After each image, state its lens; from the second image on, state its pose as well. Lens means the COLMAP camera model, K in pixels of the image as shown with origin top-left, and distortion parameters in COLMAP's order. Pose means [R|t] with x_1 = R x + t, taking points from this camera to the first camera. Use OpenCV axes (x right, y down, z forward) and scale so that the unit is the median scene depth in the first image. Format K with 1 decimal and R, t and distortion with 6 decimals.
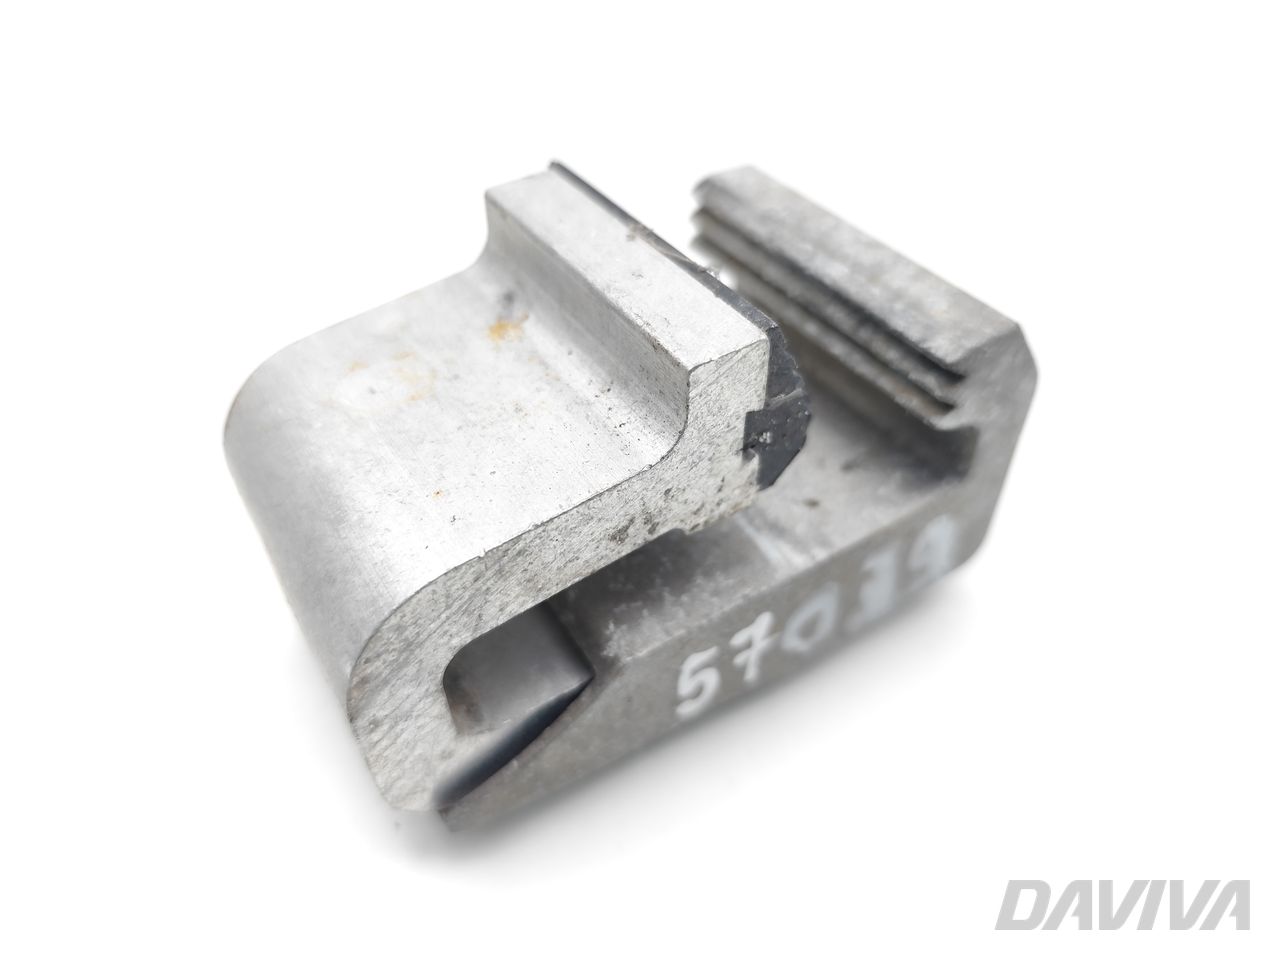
lens RADIAL K [[943.7, 0, 637.2], [0, 943.7, 479.3], [0, 0, 1]] dist [-0.006728, -0.001056]
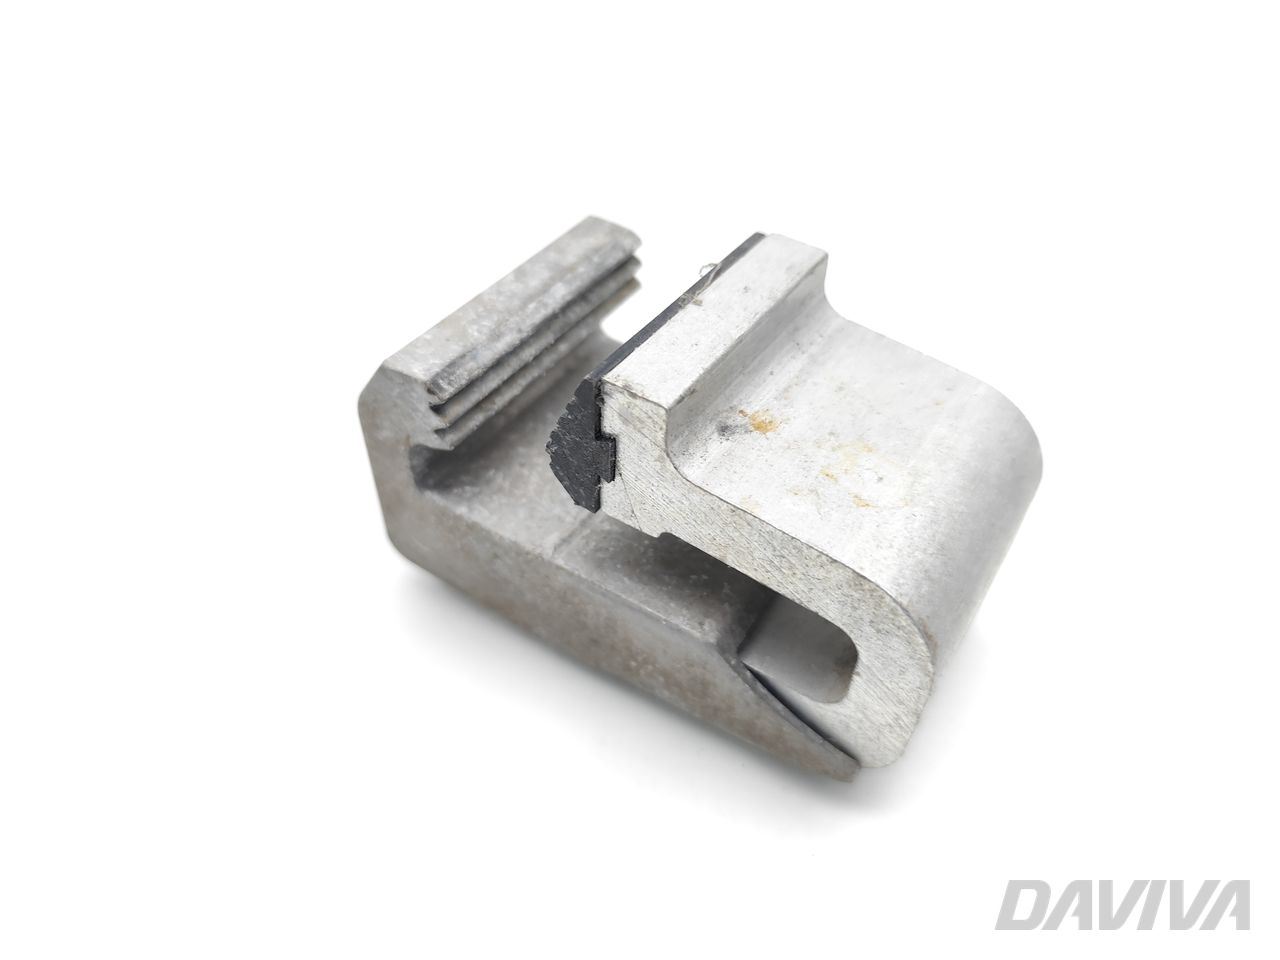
lens RADIAL K [[943.7, 0, 637.2], [0, 943.7, 479.3], [0, 0, 1]] dist [-0.006728, -0.001056]
pose [[-0.396559, -0.635525, 0.662456, -0.924594], [0.622886, 0.343817, 0.702711, -1.083468], [-0.674355, 0.691301, 0.259516, 0.903306]]
